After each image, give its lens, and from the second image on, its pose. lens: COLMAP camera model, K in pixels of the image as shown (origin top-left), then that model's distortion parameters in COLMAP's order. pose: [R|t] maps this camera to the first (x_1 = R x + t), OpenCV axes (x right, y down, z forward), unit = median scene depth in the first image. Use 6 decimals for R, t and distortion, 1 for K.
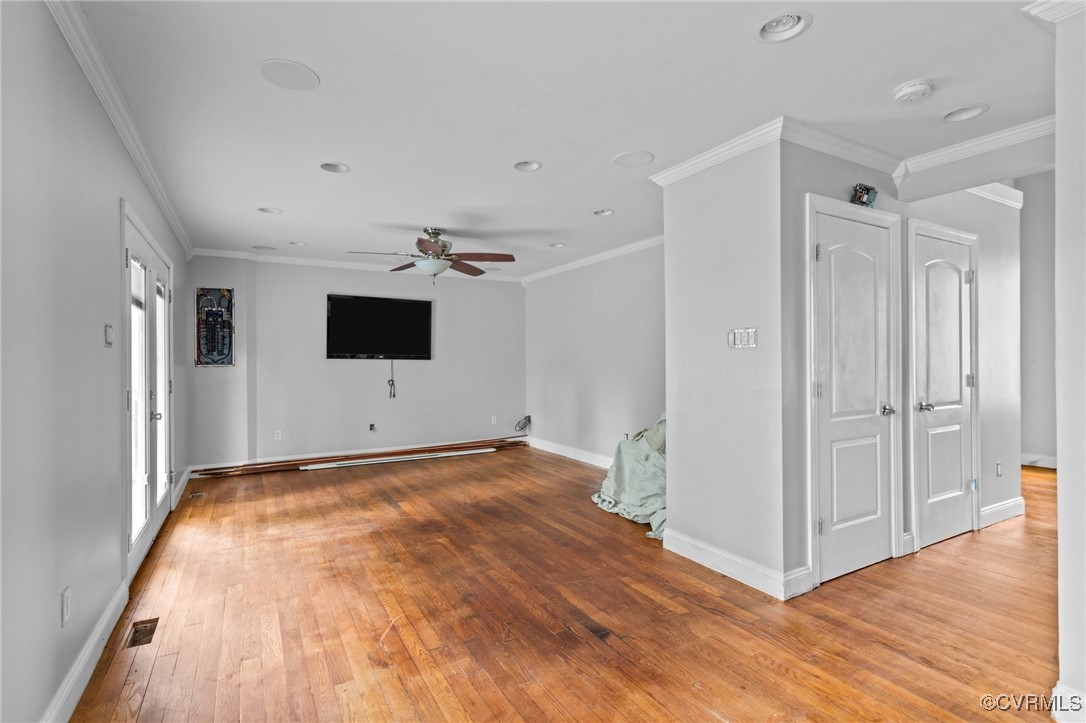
lens RADIAL K [[518.3, 0, 540.0], [0, 518.3, 360.0], [0, 0, 1]] dist [-0.000528, 0.000616]
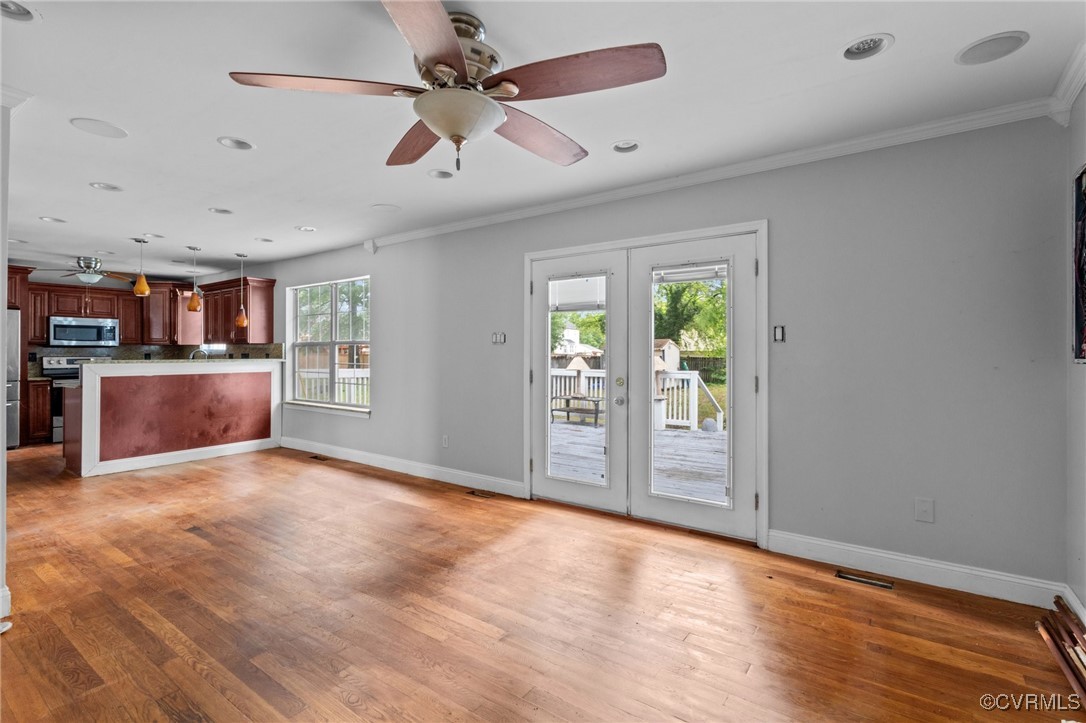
lens RADIAL K [[510.0, 0, 544.0], [0, 510.0, 355.6], [0, 0, 1]] dist [0.001382, -0.000523]
pose [[-0.908446, 0.004220, -0.417981, -0.121884], [0.003042, 0.999989, 0.003484, 0.005423], [0.417991, 0.001894, -0.908449, 1.746734]]
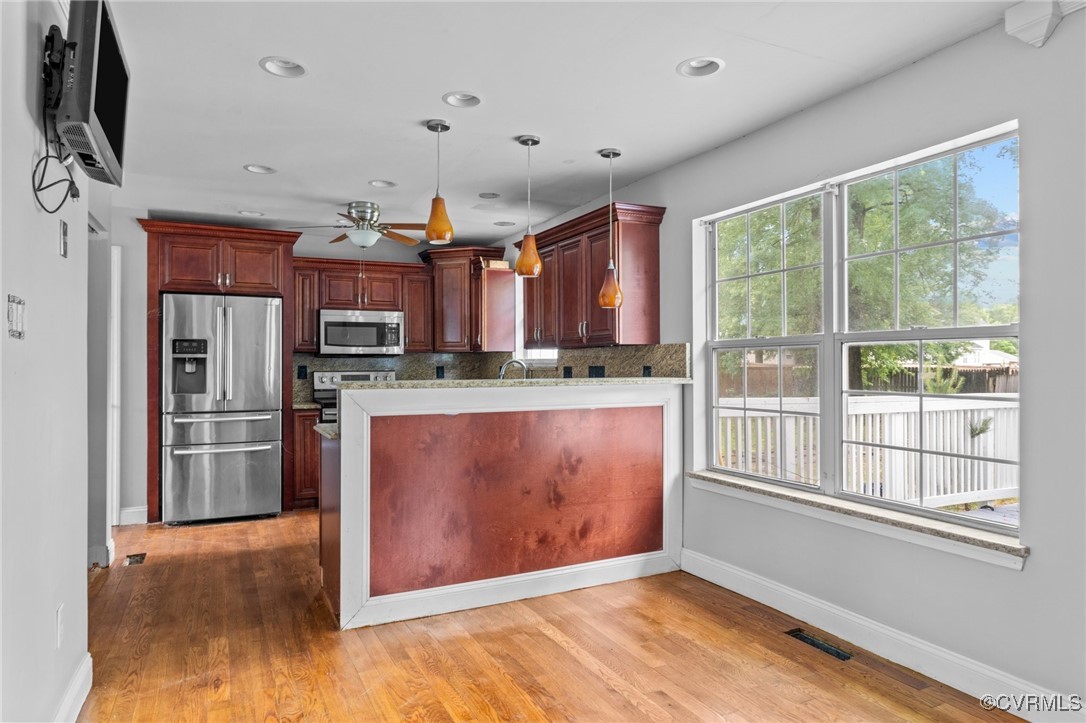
lens RADIAL K [[675.3, 0, 543.0], [0, 675.3, 361.5], [0, 0, 1]] dist [-0.003374, 0.000934]
pose [[-0.997940, 0.007069, 0.063763, 0.113402], [0.006625, 0.999952, -0.007179, 0.001144], [-0.063810, -0.006742, -0.997939, 0.850397]]
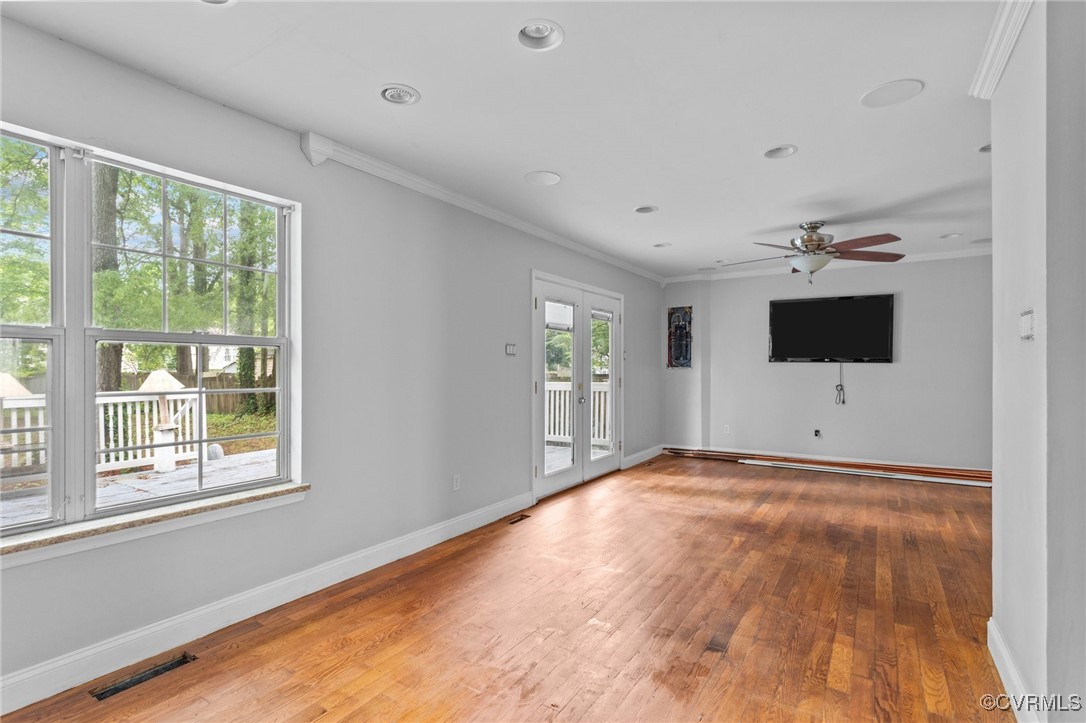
lens RADIAL K [[518.0, 0, 537.4], [0, 518.0, 367.6], [0, 0, 1]] dist [0.003211, 0.000826]
pose [[0.453329, 0.005369, -0.891327, 0.511168], [0.001255, 0.999977, 0.006662, 0.001314], [0.891342, -0.004139, 0.453312, 0.169357]]
